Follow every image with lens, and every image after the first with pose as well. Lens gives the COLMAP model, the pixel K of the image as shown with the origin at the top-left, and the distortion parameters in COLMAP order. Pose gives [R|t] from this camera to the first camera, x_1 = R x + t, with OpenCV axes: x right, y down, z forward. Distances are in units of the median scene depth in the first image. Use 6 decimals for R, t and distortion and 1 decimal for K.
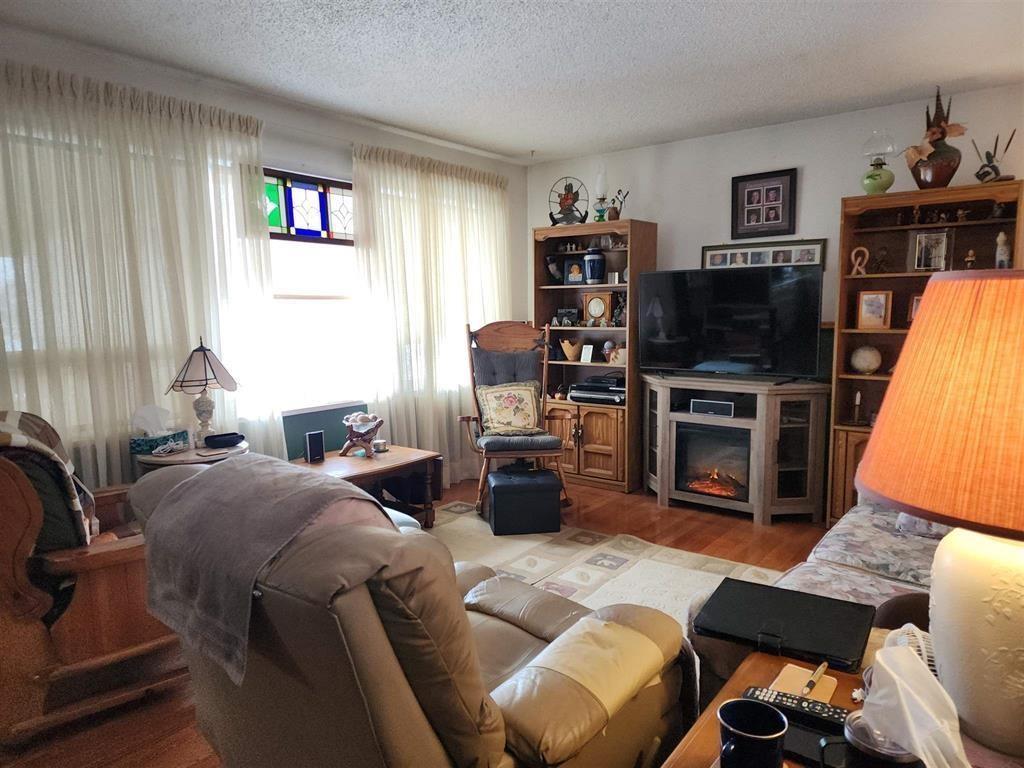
lens RADIAL K [[692.9, 0, 512.0], [0, 692.9, 384.0], [0, 0, 1]] dist [-0.003059, -0.002665]
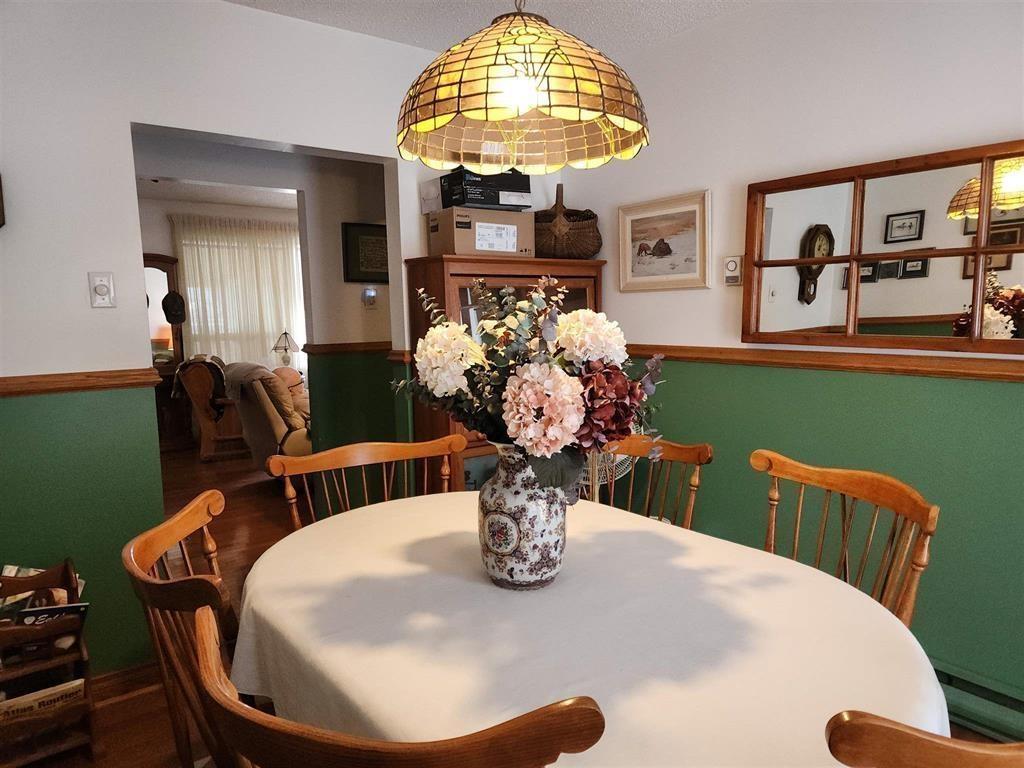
lens RADIAL K [[692.9, 0, 512.0], [0, 692.9, 384.0], [0, 0, 1]] dist [-0.003059, -0.002665]
pose [[0.970533, 0.027711, -0.239369, 0.858979], [-0.023717, 0.999528, 0.019551, 0.056002], [0.239798, -0.013298, 0.970732, -1.072437]]
